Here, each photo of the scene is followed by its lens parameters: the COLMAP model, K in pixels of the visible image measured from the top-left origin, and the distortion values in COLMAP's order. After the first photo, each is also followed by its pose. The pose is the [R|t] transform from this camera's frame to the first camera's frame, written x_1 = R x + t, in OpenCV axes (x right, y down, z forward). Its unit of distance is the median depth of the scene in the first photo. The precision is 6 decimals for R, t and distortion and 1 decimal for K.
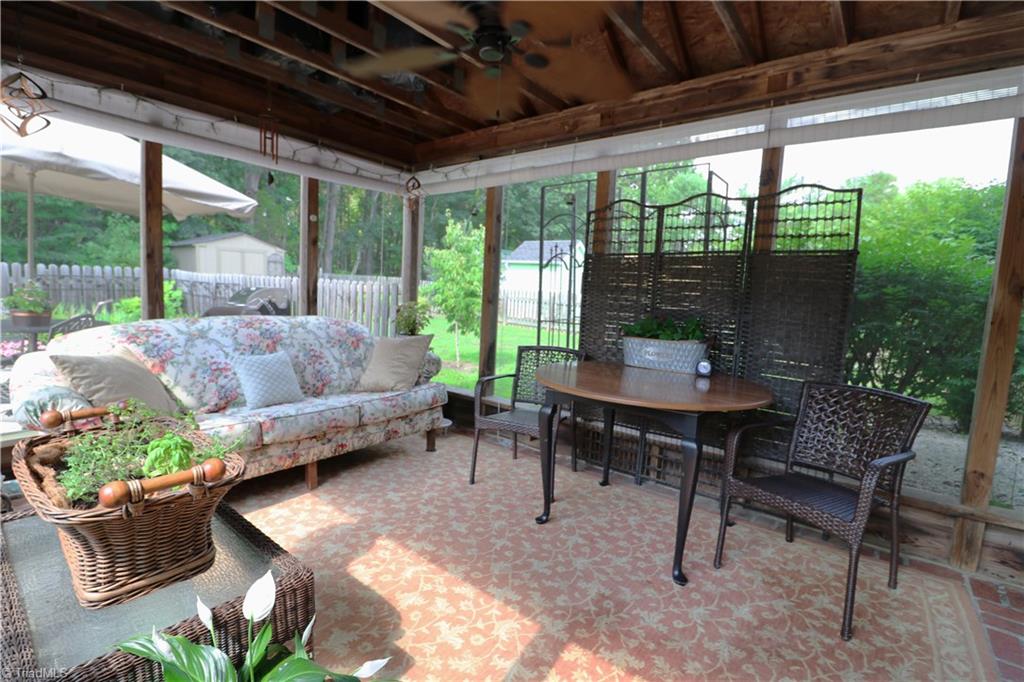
lens RADIAL K [[474.2, 0, 510.3], [0, 474.2, 337.6], [0, 0, 1]] dist [-0.000347, -0.012742]
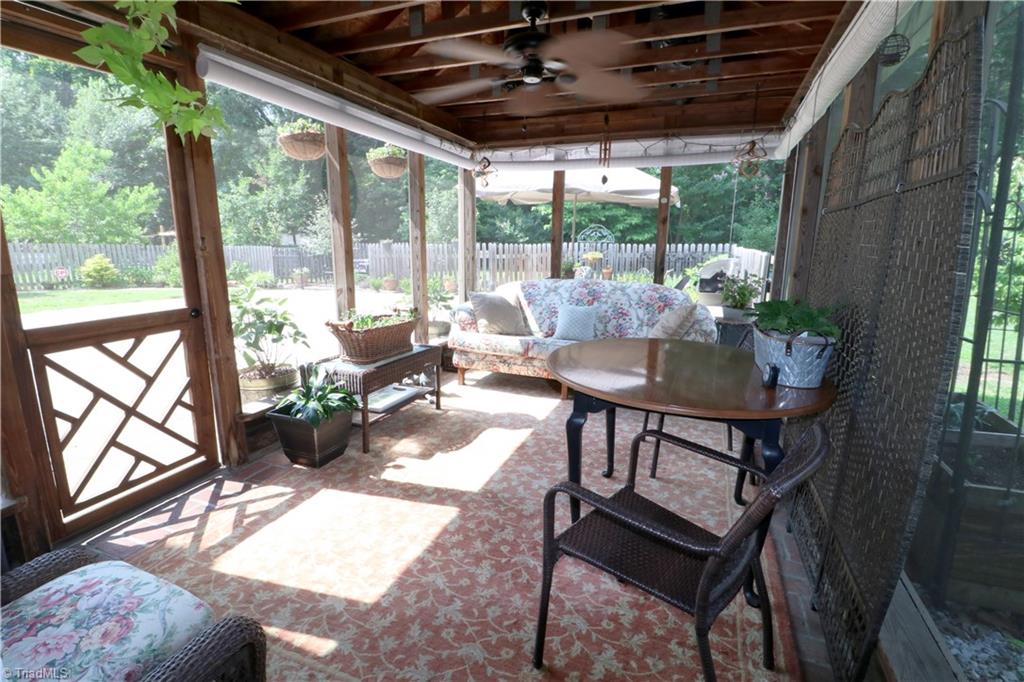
lens RADIAL K [[474.2, 0, 510.3], [0, 474.2, 337.6], [0, 0, 1]] dist [-0.000347, -0.012742]
pose [[0.283475, 0.149484, -0.947257, 0.963053], [-0.095668, 0.987257, 0.127167, -0.040023], [0.954196, 0.054573, 0.294164, 0.441624]]
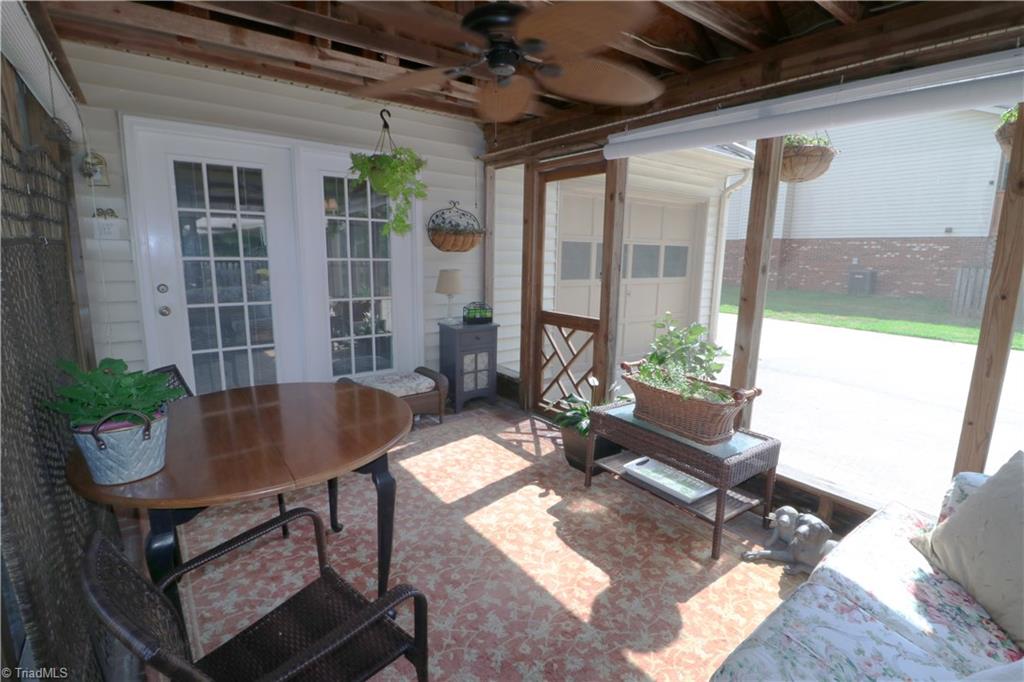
lens RADIAL K [[474.2, 0, 510.3], [0, 474.2, 337.6], [0, 0, 1]] dist [-0.000347, -0.012742]
pose [[-0.966035, -0.104909, 0.236158, -0.254491], [-0.033082, 0.956572, 0.289613, -0.269390], [-0.256285, 0.271963, -0.927553, 1.508288]]
